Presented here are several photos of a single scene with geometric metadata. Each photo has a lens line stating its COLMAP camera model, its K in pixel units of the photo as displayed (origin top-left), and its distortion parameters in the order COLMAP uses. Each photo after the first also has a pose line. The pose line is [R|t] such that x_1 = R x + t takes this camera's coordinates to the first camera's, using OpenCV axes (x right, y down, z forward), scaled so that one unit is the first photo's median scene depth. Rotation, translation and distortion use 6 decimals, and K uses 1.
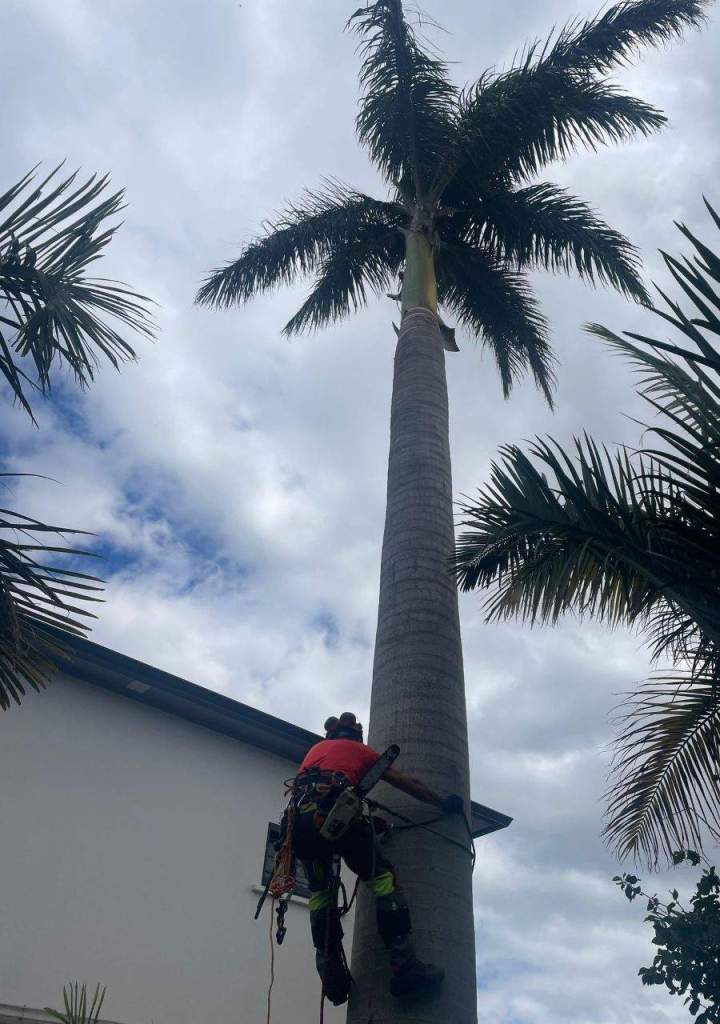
lens RADIAL K [[782.1, 0, 373.4], [0, 782.1, 508.7], [0, 0, 1]] dist [0.094558, -0.140833]
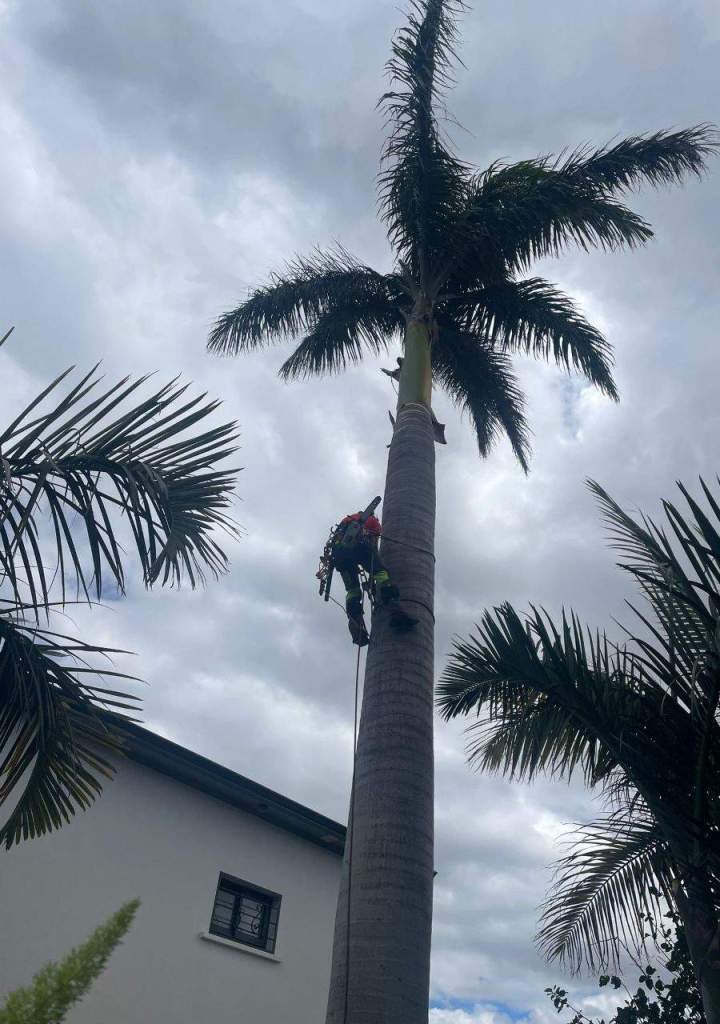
lens RADIAL K [[782.1, 0, 373.4], [0, 782.1, 508.7], [0, 0, 1]] dist [0.094558, -0.140833]
pose [[0.988760, 0.124927, 0.082134, -0.087880], [-0.125948, 0.992010, 0.007350, -0.141296], [-0.080559, -0.017612, 0.996594, -0.087459]]
